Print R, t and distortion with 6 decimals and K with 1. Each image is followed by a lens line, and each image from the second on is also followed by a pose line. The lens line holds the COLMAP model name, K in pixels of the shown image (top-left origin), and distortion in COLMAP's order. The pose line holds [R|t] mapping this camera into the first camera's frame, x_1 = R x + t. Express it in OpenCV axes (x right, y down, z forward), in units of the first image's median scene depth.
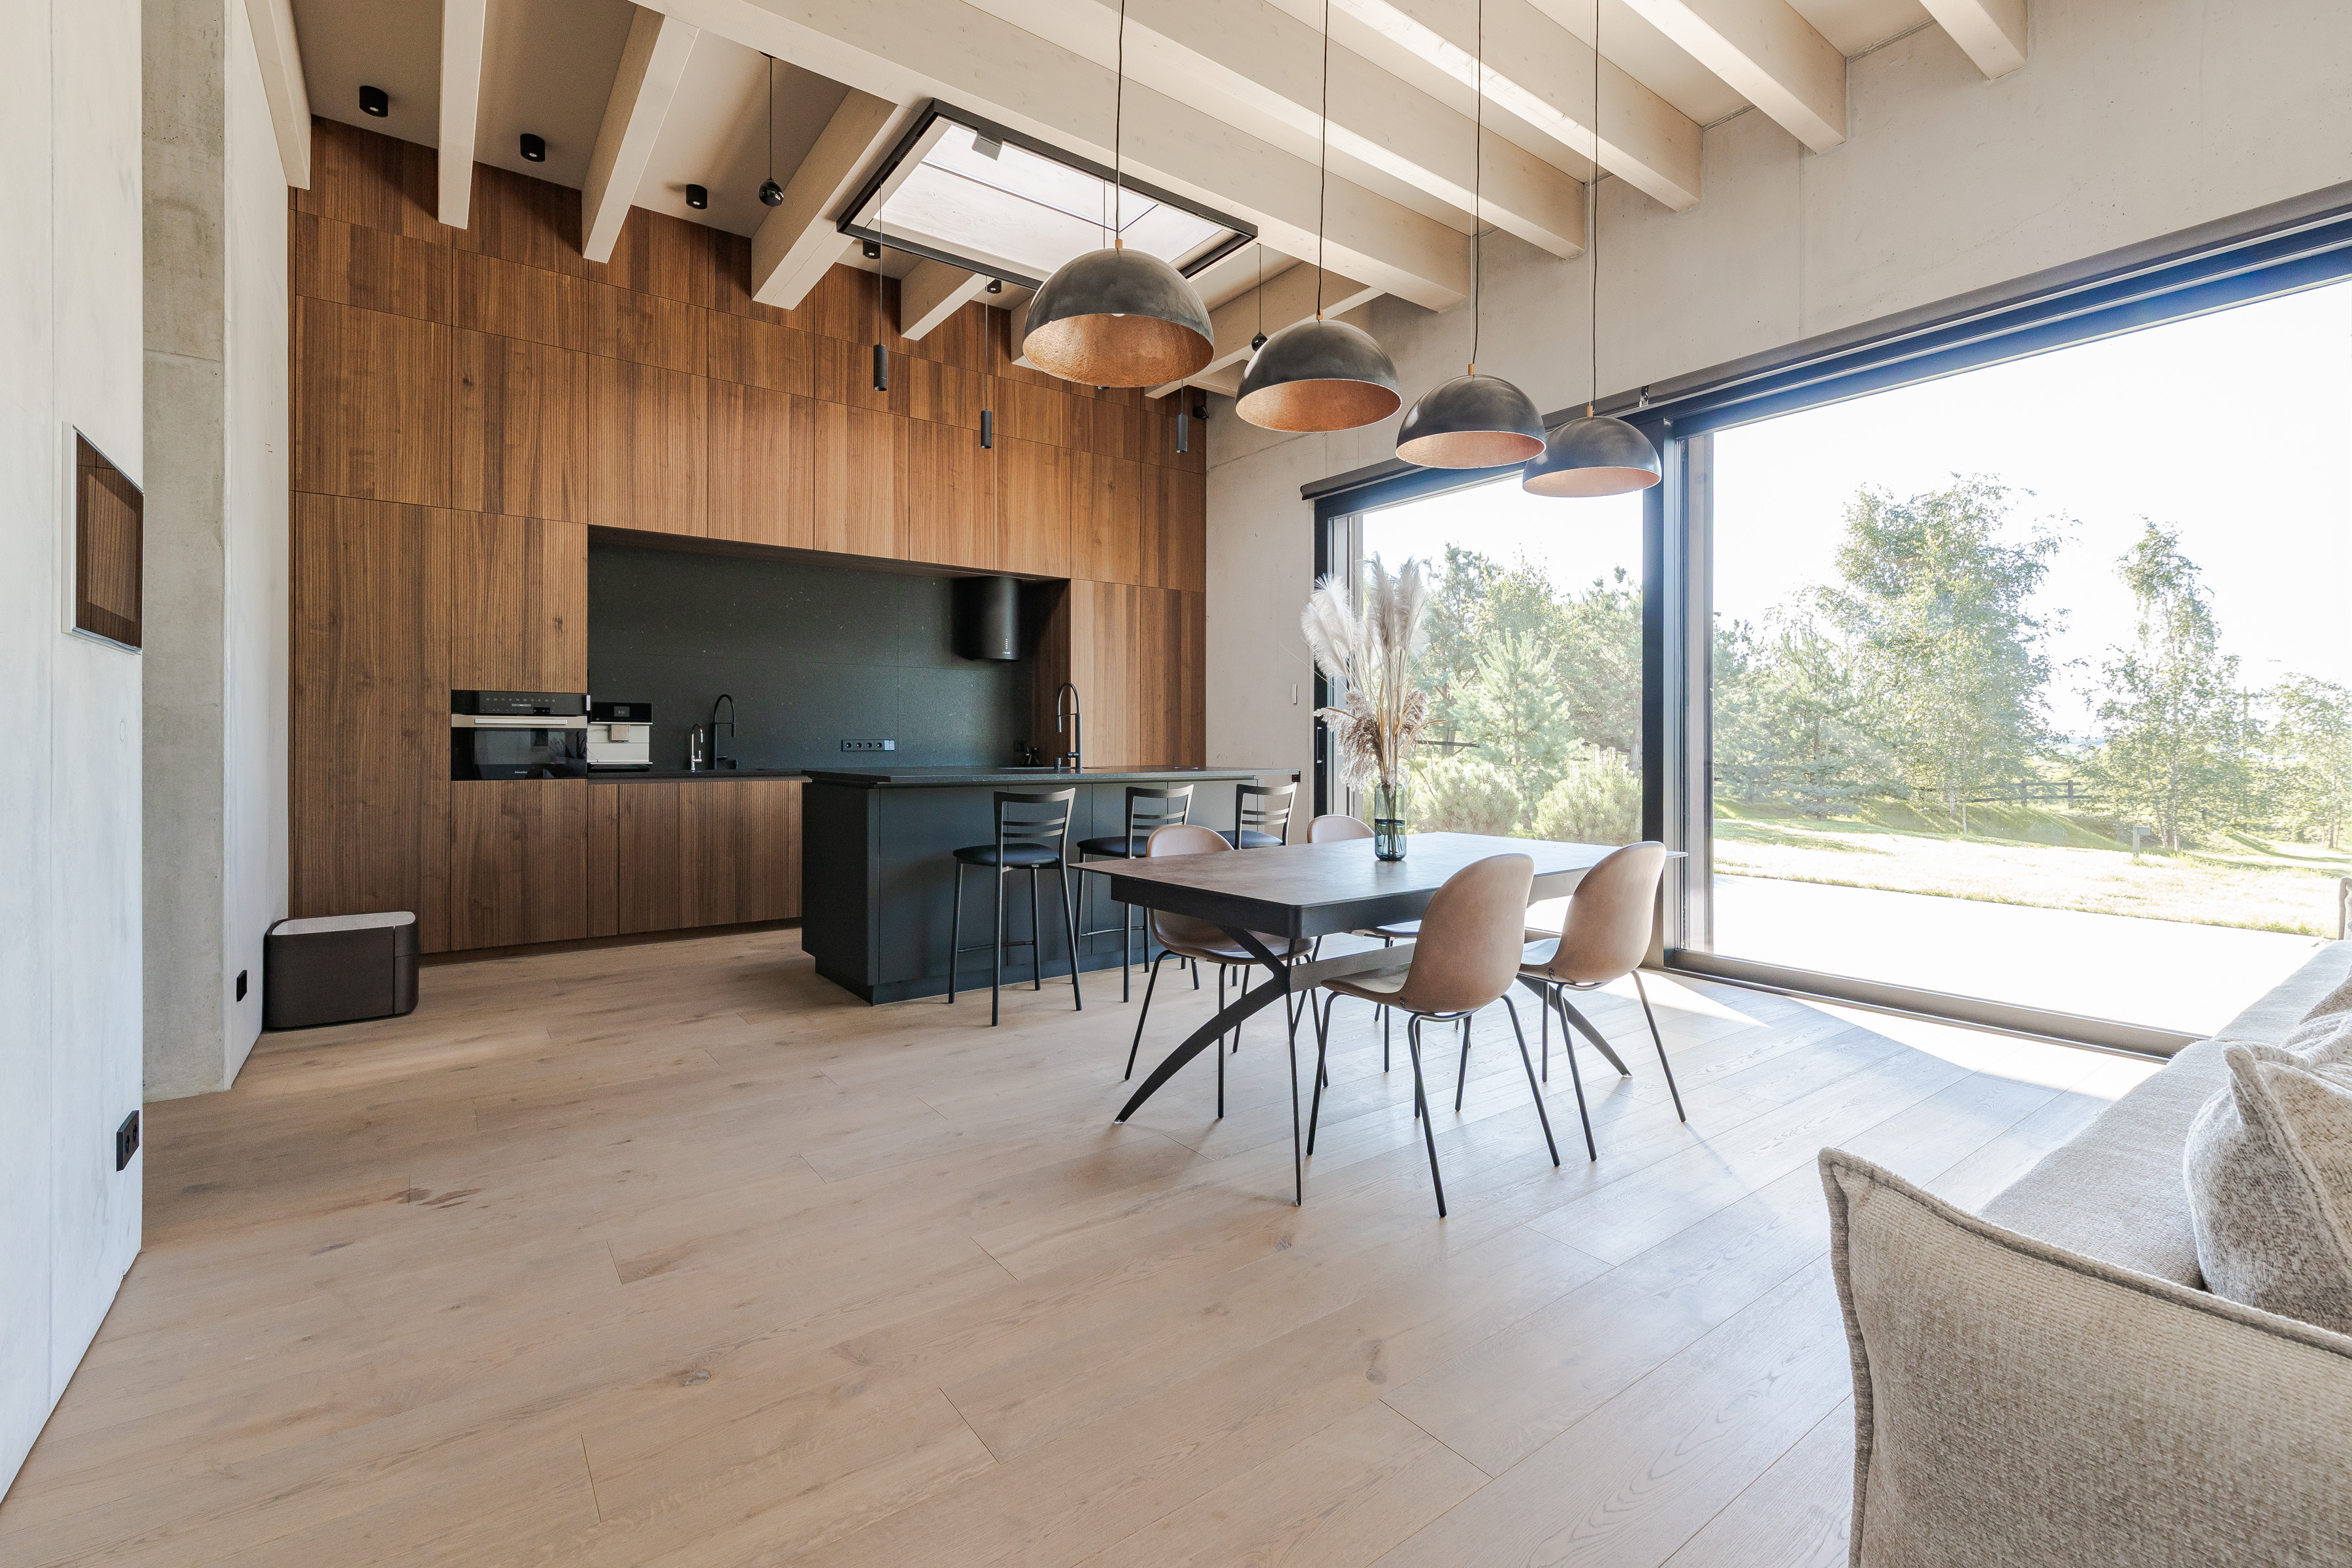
lens RADIAL K [[1018.0, 0, 1185.0], [0, 1018.0, 749.8], [0, 0, 1]] dist [0.000623, -0.000116]
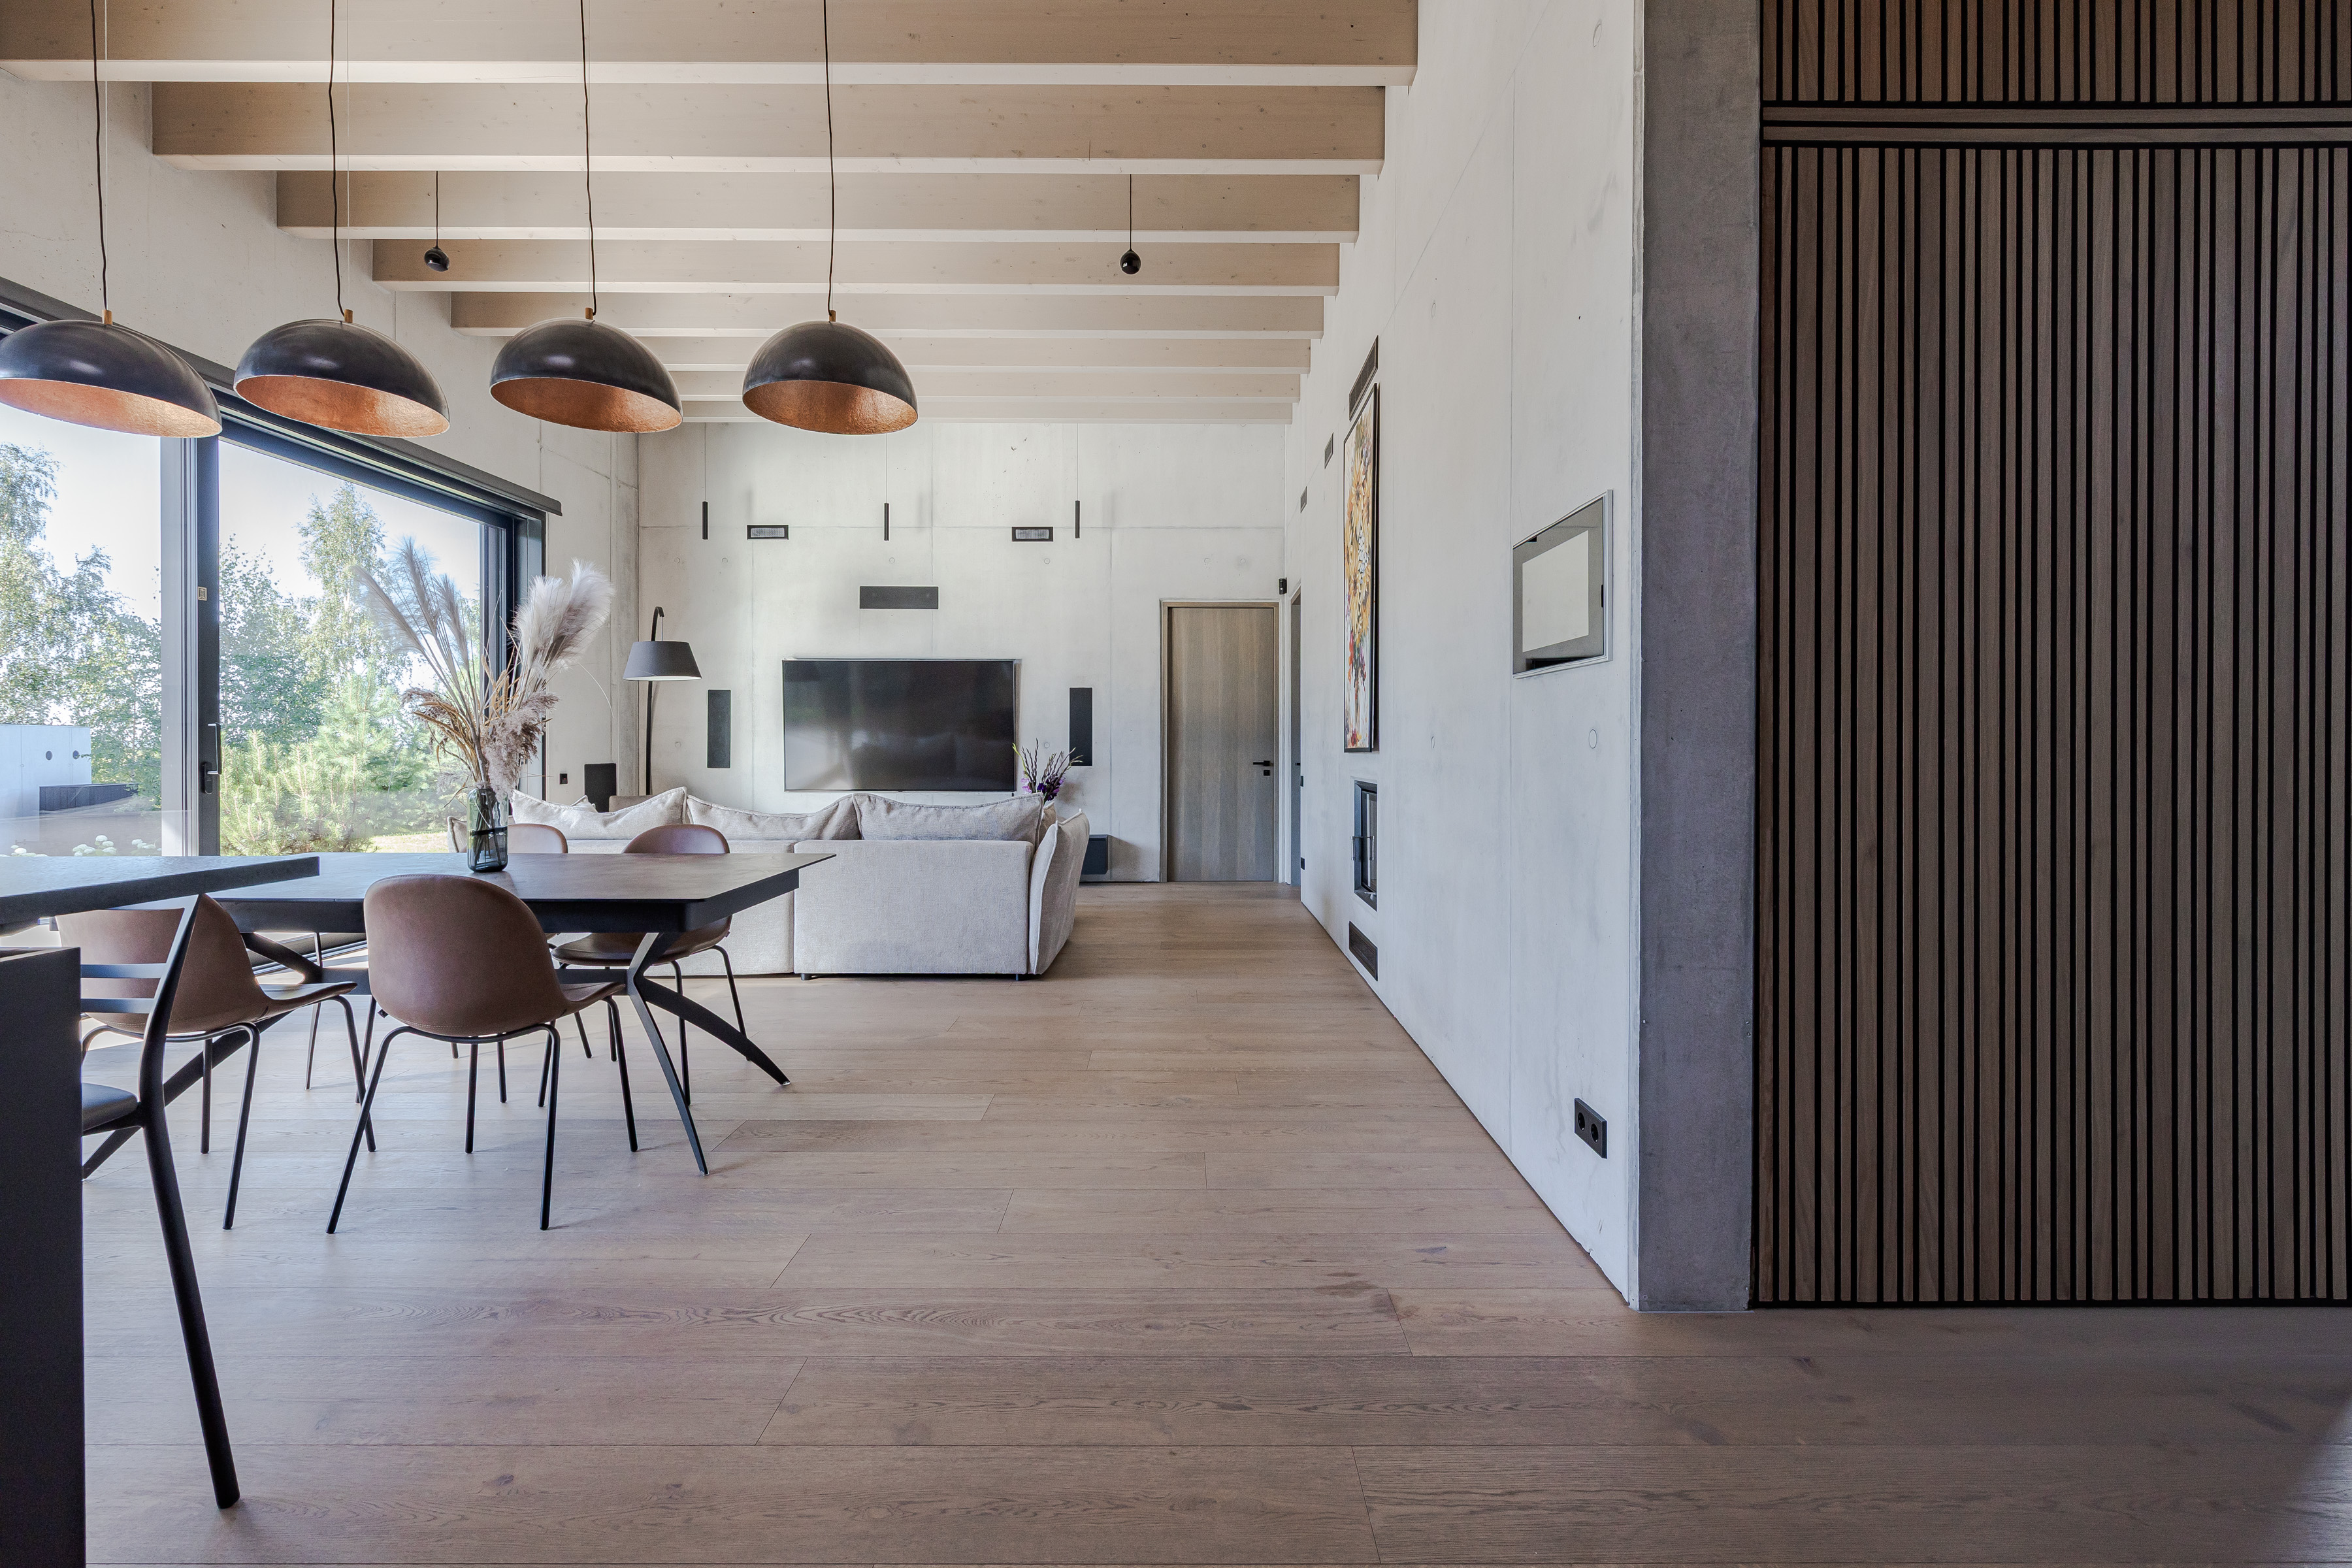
lens RADIAL K [[1018.0, 0, 1185.0], [0, 1018.0, 749.8], [0, 0, 1]] dist [0.000623, -0.000116]
pose [[-0.807144, -0.003816, 0.590342, -0.383838], [0.001772, 0.999959, 0.008887, -0.004718], [-0.590351, 0.008219, -0.807105, 0.607458]]
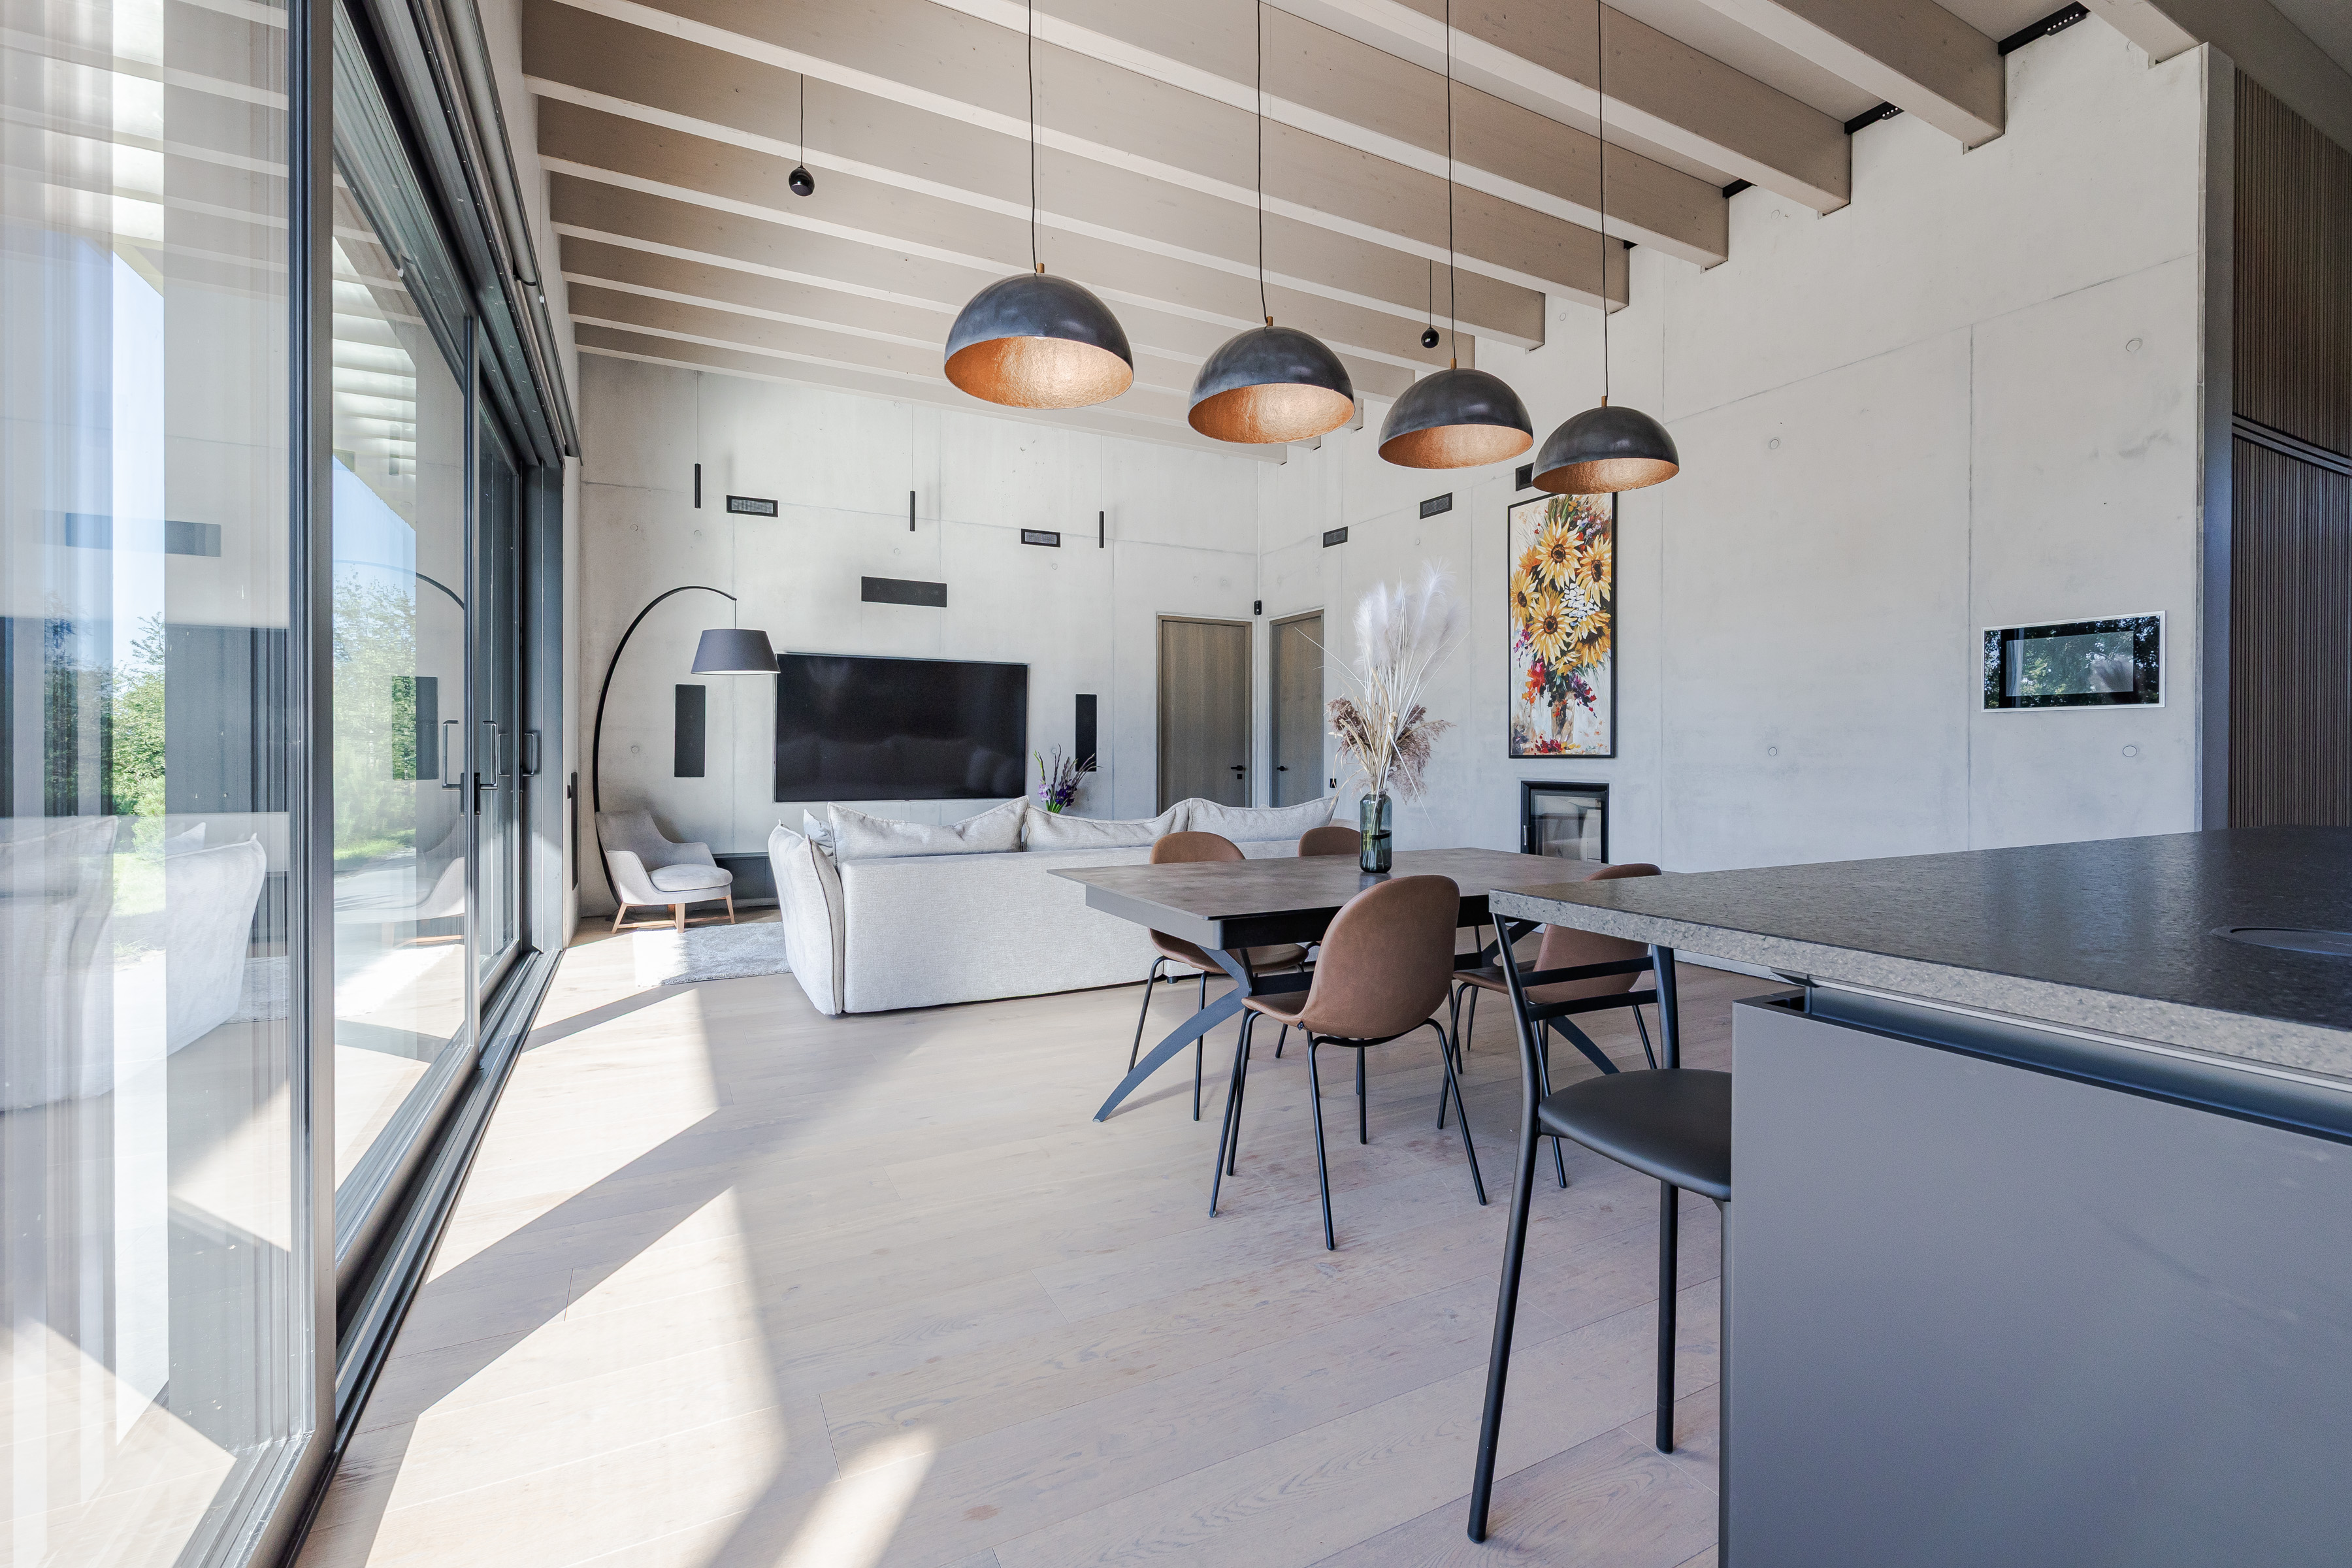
lens RADIAL K [[1011.1, 0, 1202.5], [0, 1011.1, 759.1], [0, 0, 1]] dist [-0.015958, 0.000373]
pose [[-0.989820, -0.004316, 0.142257, 0.102773], [-0.002471, 0.999911, 0.013144, -0.006155], [-0.142301, 0.012658, -0.989742, 0.881649]]
